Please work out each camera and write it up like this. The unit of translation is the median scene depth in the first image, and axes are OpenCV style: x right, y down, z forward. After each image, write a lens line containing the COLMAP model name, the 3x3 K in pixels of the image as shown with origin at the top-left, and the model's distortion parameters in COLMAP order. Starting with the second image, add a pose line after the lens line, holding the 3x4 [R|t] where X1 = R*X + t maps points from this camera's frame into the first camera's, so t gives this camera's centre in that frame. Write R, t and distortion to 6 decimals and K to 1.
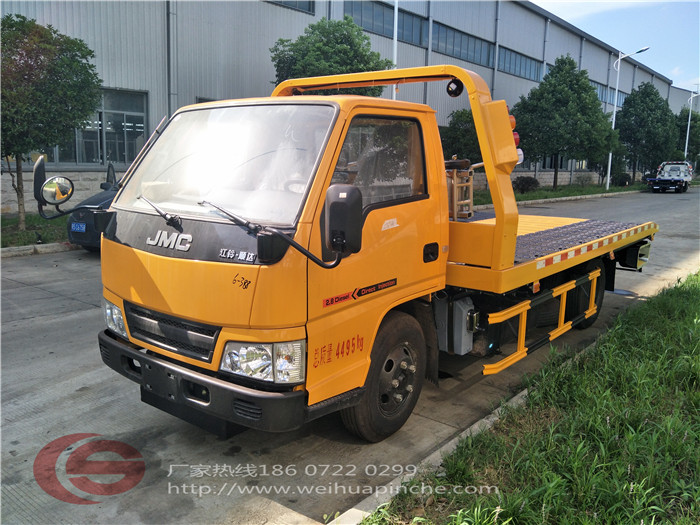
lens RADIAL K [[588.5, 0, 350.0], [0, 588.5, 262.5], [0, 0, 1]] dist [-0.003795, -0.001898]
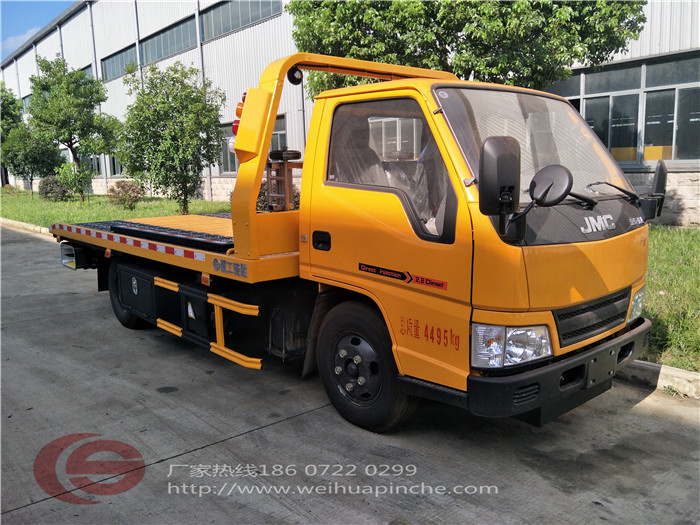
lens RADIAL K [[588.5, 0, 350.0], [0, 588.5, 262.5], [0, 0, 1]] dist [-0.003795, -0.001898]
pose [[0.194474, -0.179102, 0.964418, -1.263583], [0.194766, 0.970664, 0.140988, -0.182999], [-0.961377, 0.160418, 0.223652, 1.096378]]
